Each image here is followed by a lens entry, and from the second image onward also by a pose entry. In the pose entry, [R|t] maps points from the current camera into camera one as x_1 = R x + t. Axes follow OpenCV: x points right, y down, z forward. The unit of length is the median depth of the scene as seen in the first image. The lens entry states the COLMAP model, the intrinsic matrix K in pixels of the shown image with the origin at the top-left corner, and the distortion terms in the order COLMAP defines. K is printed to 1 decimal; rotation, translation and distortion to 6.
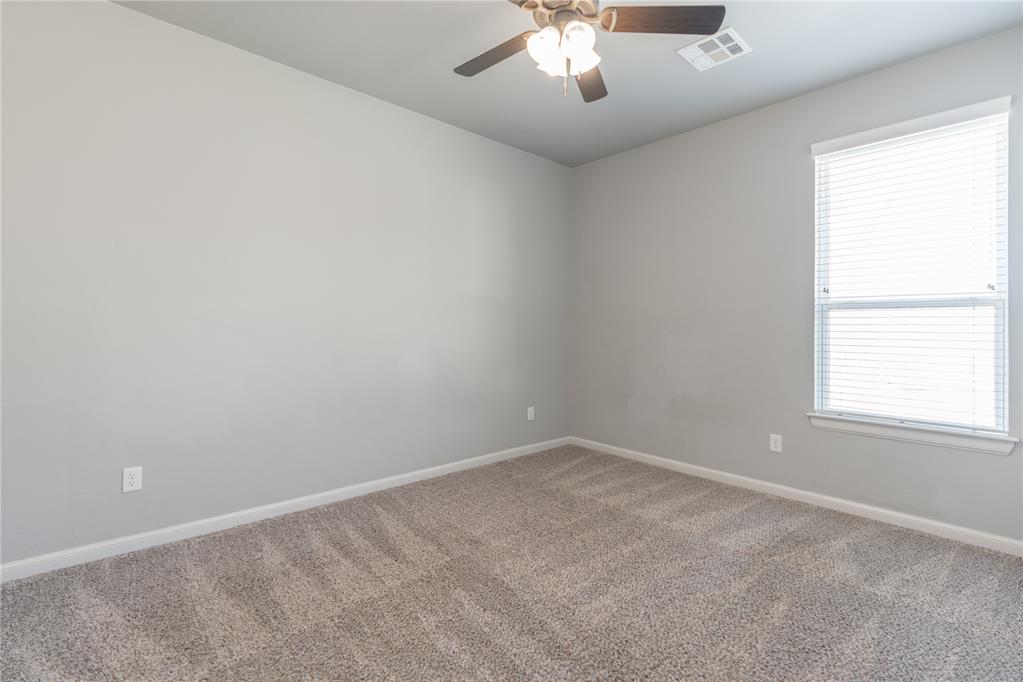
lens RADIAL K [[466.1, 0, 511.5], [0, 466.1, 341.0], [0, 0, 1]] dist [-0.005643, 0.000235]
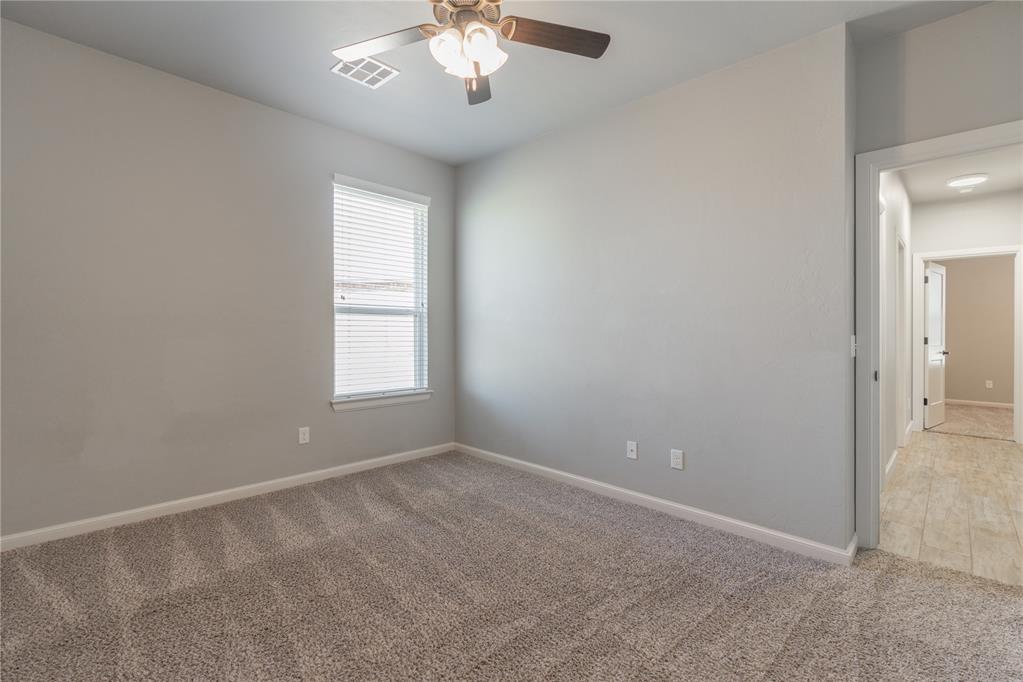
lens RADIAL K [[466.1, 0, 511.5], [0, 466.1, 341.0], [0, 0, 1]] dist [-0.005643, 0.000235]
pose [[-0.070024, -0.030798, 0.997070, -0.581422], [0.019215, 0.999296, 0.032217, -0.025671], [-0.997360, 0.021415, -0.069383, 0.650900]]
